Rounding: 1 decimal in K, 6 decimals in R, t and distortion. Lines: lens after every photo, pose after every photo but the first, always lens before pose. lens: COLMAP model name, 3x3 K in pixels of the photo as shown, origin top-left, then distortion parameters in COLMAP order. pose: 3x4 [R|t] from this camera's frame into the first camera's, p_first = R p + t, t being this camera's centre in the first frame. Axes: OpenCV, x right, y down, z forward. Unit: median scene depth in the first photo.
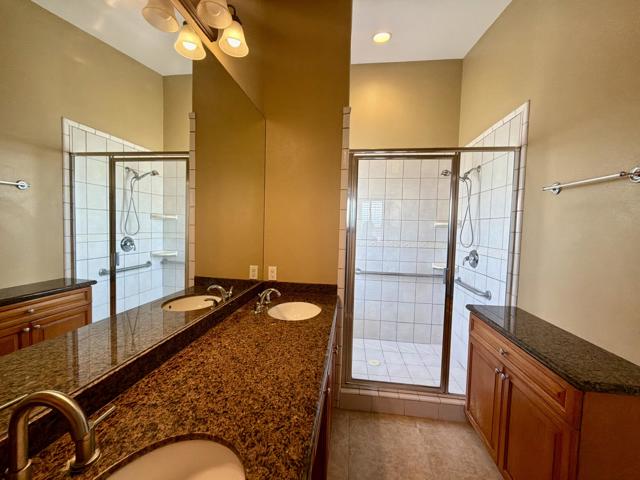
lens RADIAL K [[255.0, 0, 319.8], [0, 255.0, 237.8], [0, 0, 1]] dist [0.001131, -0.000227]
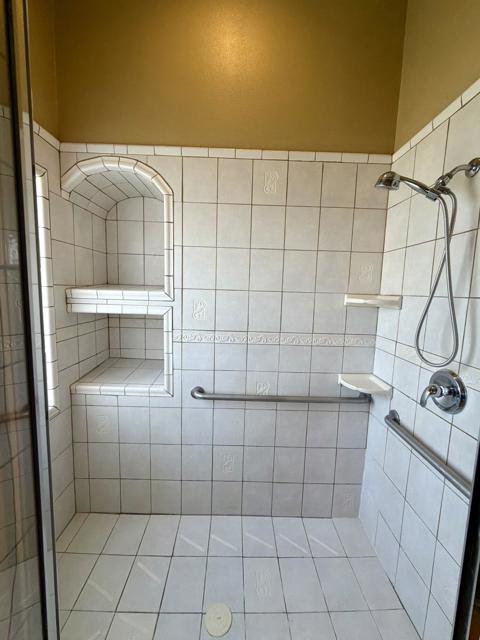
lens RADIAL K [[255.0, 0, 239.8], [0, 255.0, 320.5], [0, 0, 1]] dist [0.001131, -0.000227]
pose [[0.990386, -0.009142, 0.138026, 0.165133], [0.000306, 0.997956, 0.063901, -0.046007], [-0.138328, -0.063244, 0.988365, 0.506339]]
